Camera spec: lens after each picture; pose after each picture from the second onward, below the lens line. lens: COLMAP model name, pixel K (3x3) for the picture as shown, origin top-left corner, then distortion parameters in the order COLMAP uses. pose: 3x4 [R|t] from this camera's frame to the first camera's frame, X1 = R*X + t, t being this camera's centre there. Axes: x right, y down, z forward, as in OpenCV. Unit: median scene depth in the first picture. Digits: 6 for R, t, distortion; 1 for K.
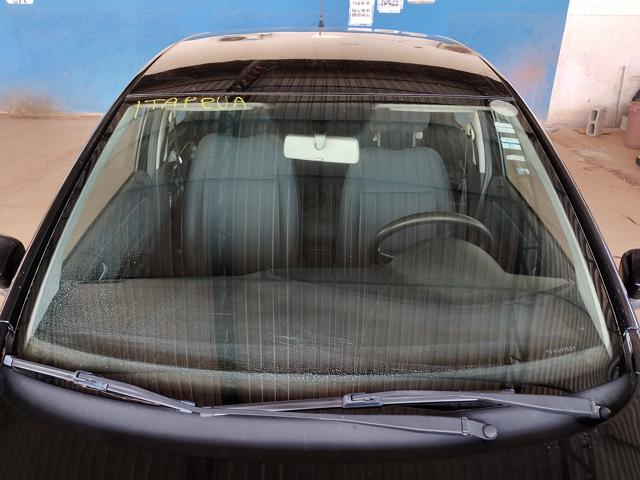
lens RADIAL K [[540.4, 0, 320.0], [0, 540.4, 240.0], [0, 0, 1]] dist [0.004610, -0.017870]
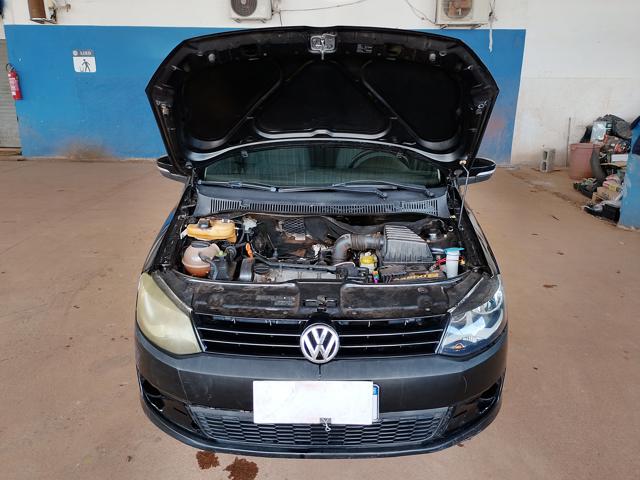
lens RADIAL K [[540.4, 0, 320.0], [0, 540.4, 240.0], [0, 0, 1]] dist [0.004610, -0.017870]
pose [[0.999954, -0.002326, -0.009261, 0.002423], [0.001158, 0.992255, -0.124212, 0.111355], [0.009478, 0.124196, 0.992212, -0.203683]]
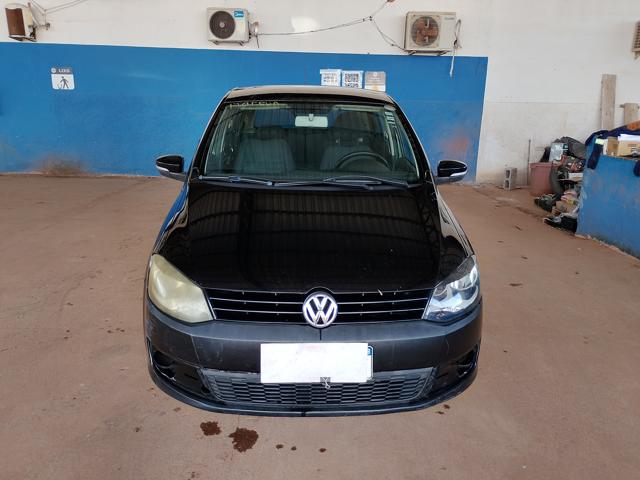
lens RADIAL K [[540.4, 0, 320.0], [0, 540.4, 240.0], [0, 0, 1]] dist [0.004610, -0.017870]
pose [[0.998665, -0.001583, 0.051638, -0.016118], [0.010370, 0.985328, -0.170355, 0.142131], [-0.050611, 0.170663, 0.984029, -0.235481]]
